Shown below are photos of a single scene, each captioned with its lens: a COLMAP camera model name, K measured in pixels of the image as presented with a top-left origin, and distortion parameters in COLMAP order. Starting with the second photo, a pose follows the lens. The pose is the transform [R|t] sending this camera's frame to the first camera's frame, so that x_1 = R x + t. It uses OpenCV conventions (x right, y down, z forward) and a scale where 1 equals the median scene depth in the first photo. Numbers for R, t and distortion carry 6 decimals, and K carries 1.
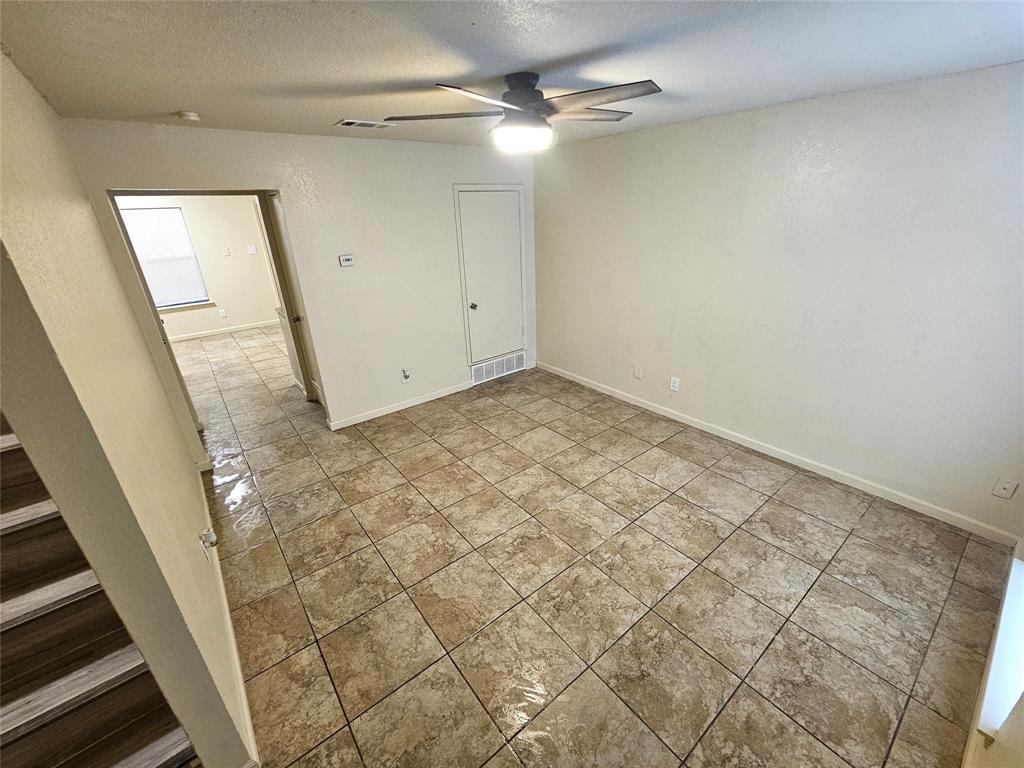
lens RADIAL K [[422.4, 0, 509.2], [0, 422.4, 385.6], [0, 0, 1]] dist [0.004068, -0.000932]
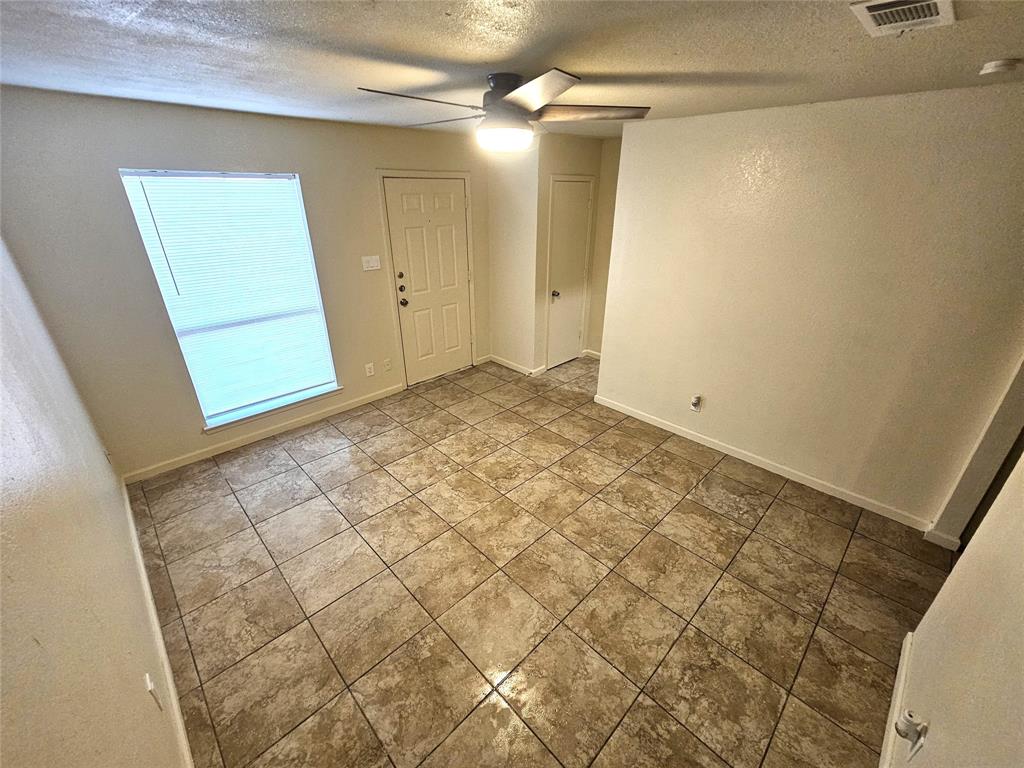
lens RADIAL K [[422.4, 0, 515.3], [0, 422.4, 388.3], [0, 0, 1]] dist [0.004068, -0.000932]
pose [[-0.992611, 0.074072, -0.096104, 0.114414], [-0.022189, 0.667878, 0.743940, -0.705681], [0.119291, 0.740575, -0.661300, 1.582997]]
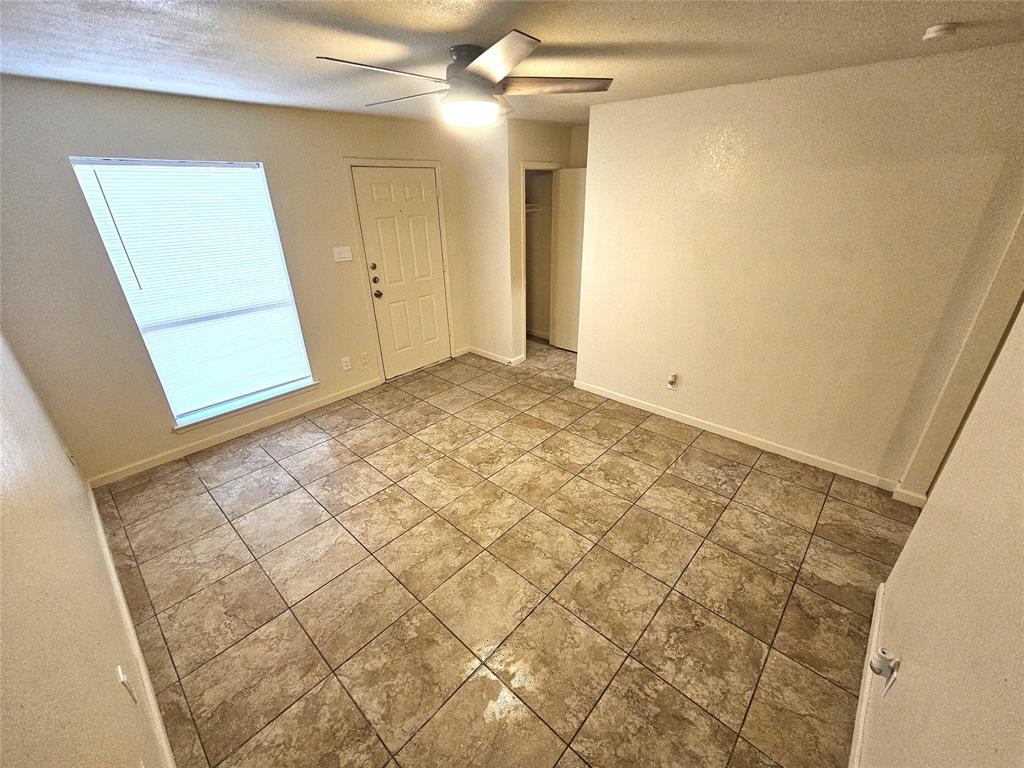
lens RADIAL K [[422.4, 0, 515.1], [0, 422.4, 388.2], [0, 0, 1]] dist [0.004068, -0.000932]
pose [[-0.983817, 0.116236, -0.136359, 0.108233], [-0.024012, 0.668635, 0.743203, -0.675262], [0.177561, 0.734449, -0.655024, 1.617332]]
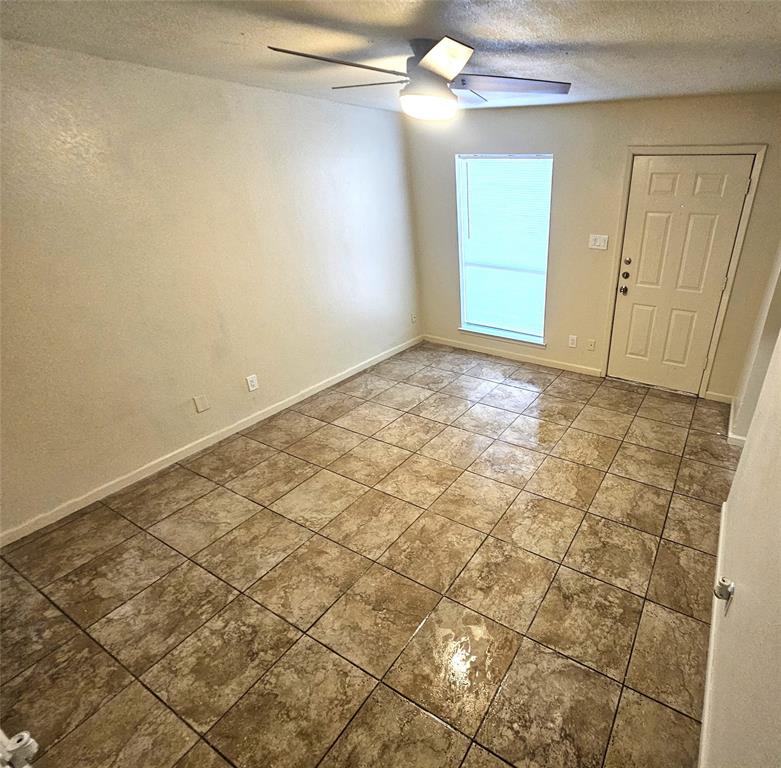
lens RADIAL K [[424.8, 0, 515.7], [0, 424.8, 391.7], [0, 0, 1]] dist [-0.001094, 0.003676]
pose [[-0.426789, -0.388424, 0.816687, -0.851204], [0.349372, 0.762137, 0.545056, -0.412965], [-0.834141, 0.517951, -0.189567, 1.039113]]
